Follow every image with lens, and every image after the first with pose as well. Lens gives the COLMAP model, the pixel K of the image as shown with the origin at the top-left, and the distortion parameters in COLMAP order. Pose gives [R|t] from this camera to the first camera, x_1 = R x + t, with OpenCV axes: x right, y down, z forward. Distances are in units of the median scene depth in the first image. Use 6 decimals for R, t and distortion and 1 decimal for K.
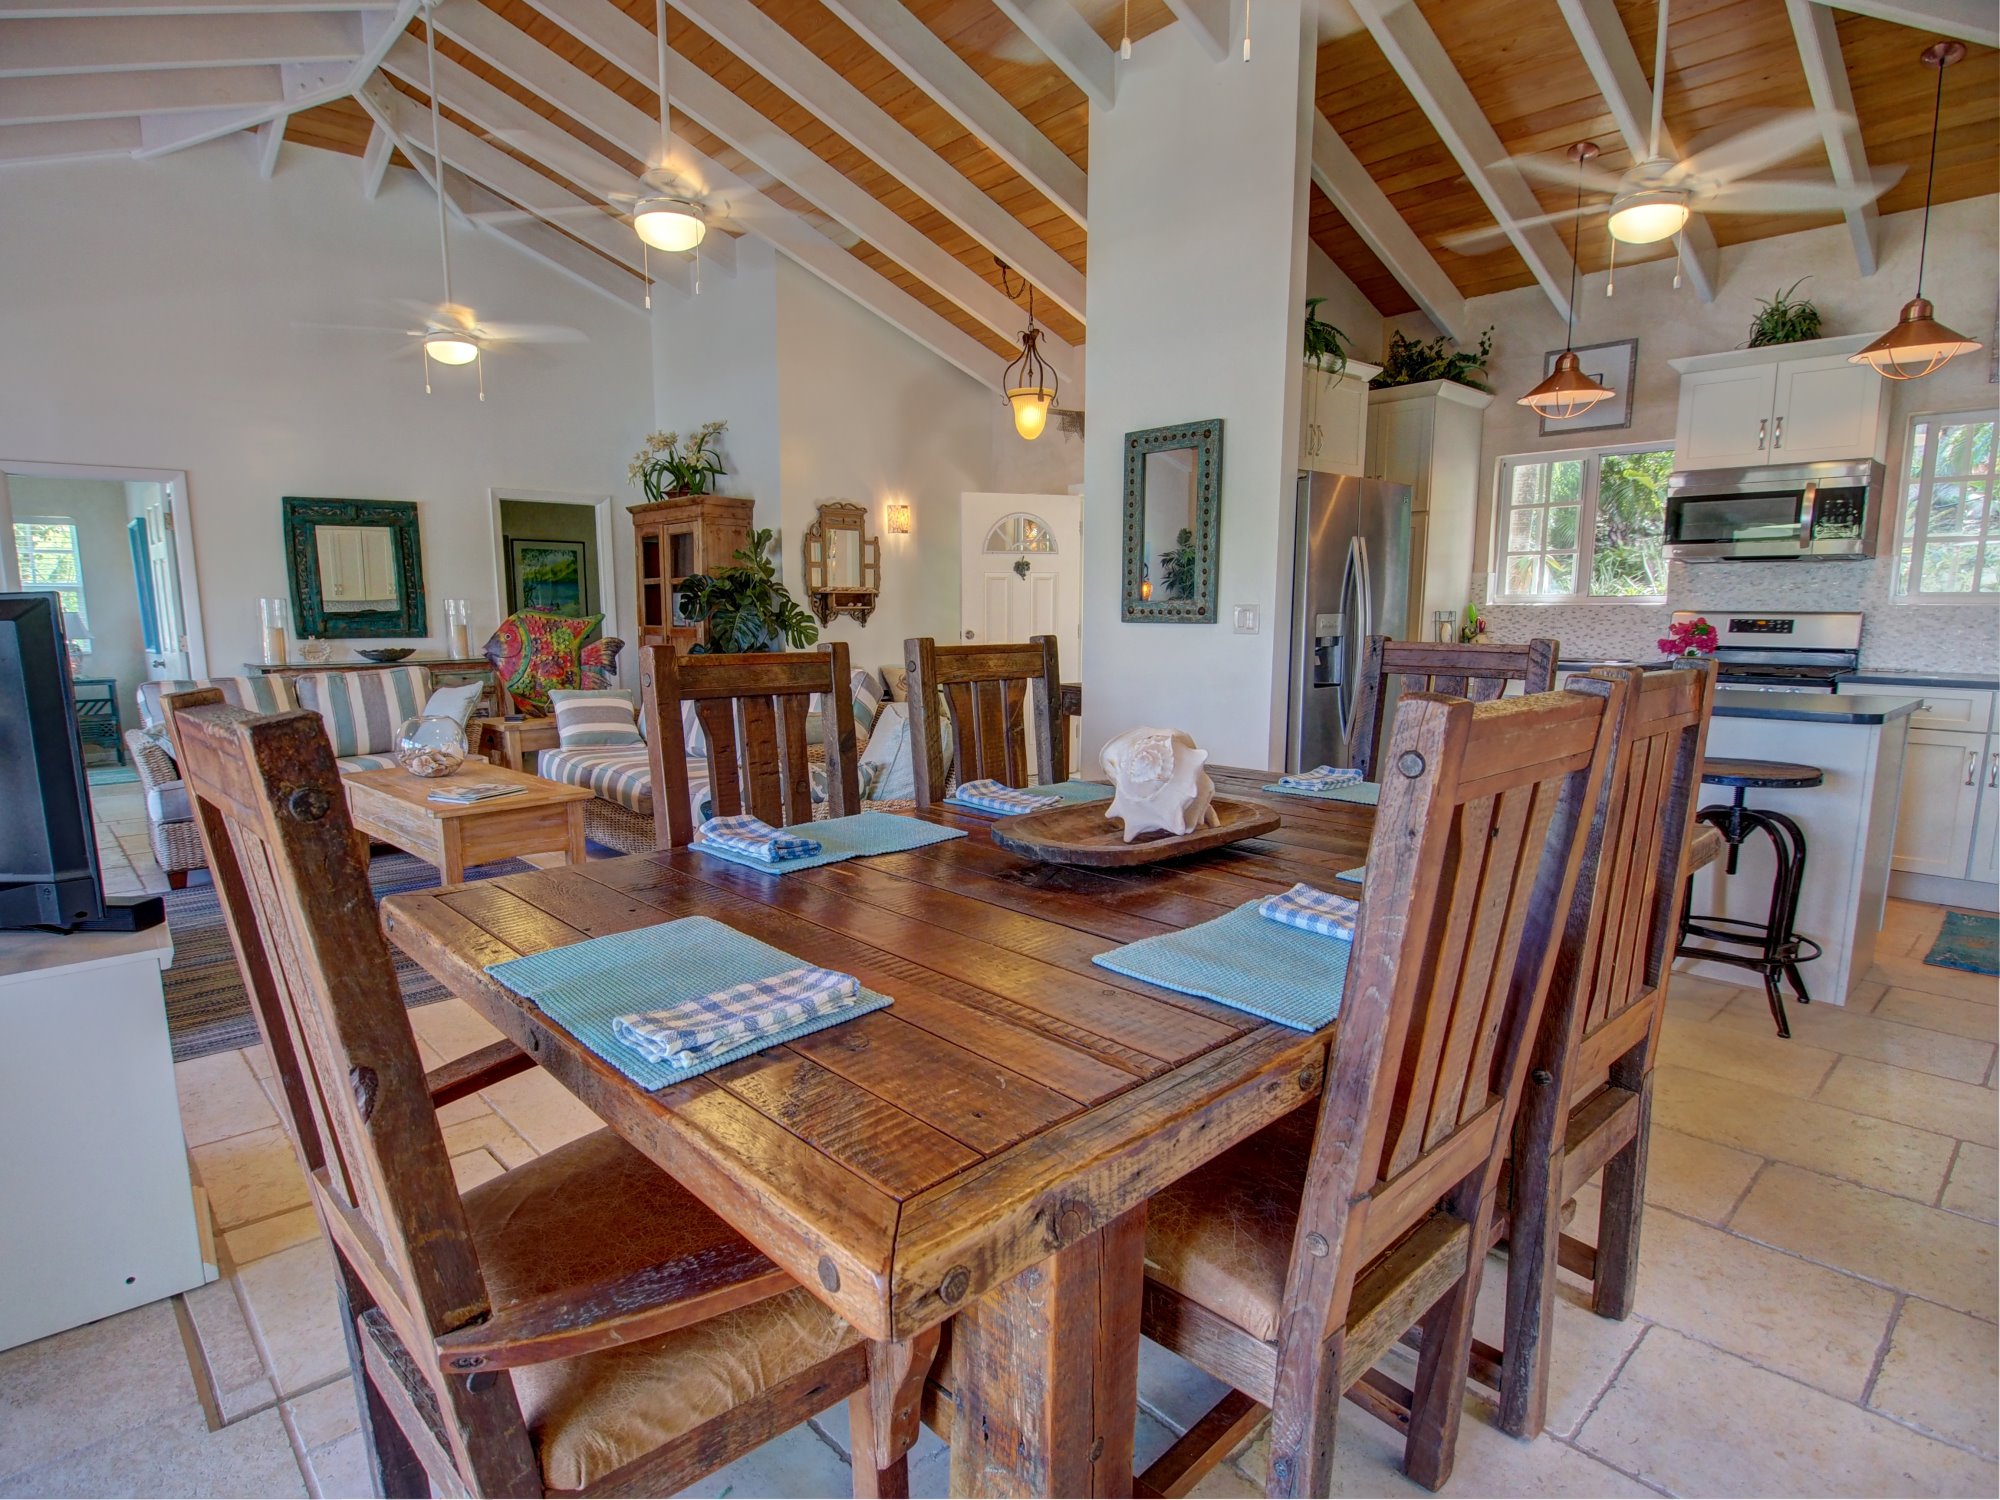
lens RADIAL K [[1093.5, 0, 964.2], [0, 1093.5, 769.1], [0, 0, 1]] dist [-0.002973, -0.012514]
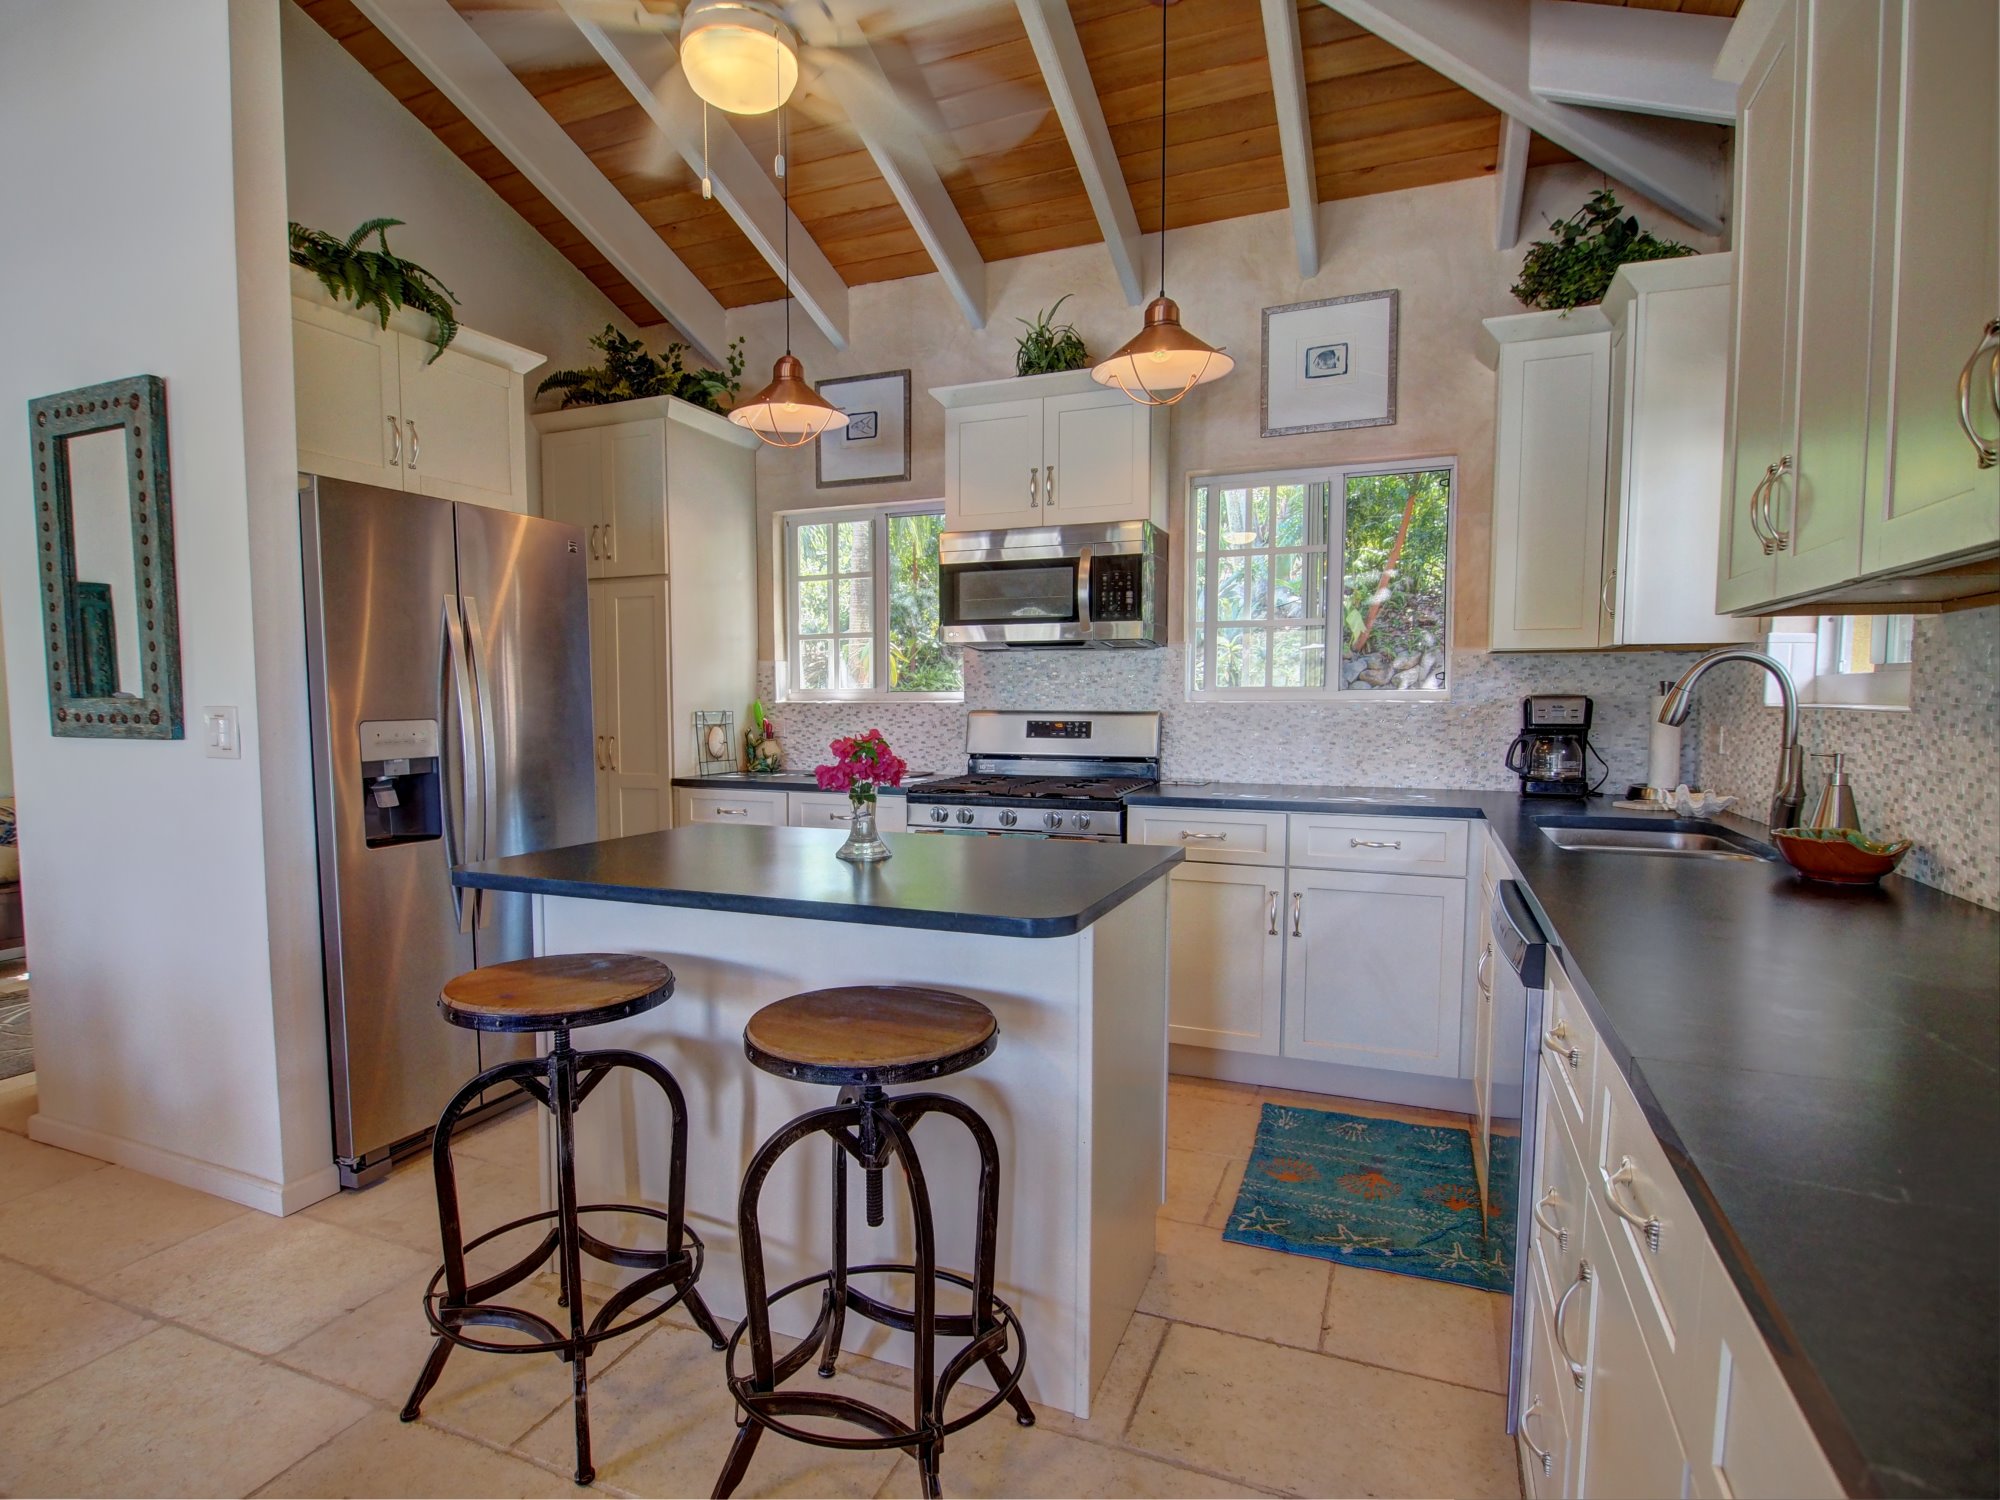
lens RADIAL K [[1036.2, 0, 987.3], [0, 1036.2, 762.7], [0, 0, 1]] dist [-0.001399, -0.000890]
pose [[0.906220, -0.025554, 0.422033, 0.375155], [0.061088, 0.995612, -0.070887, -0.058299], [-0.418369, 0.090020, 0.903805, 0.348257]]
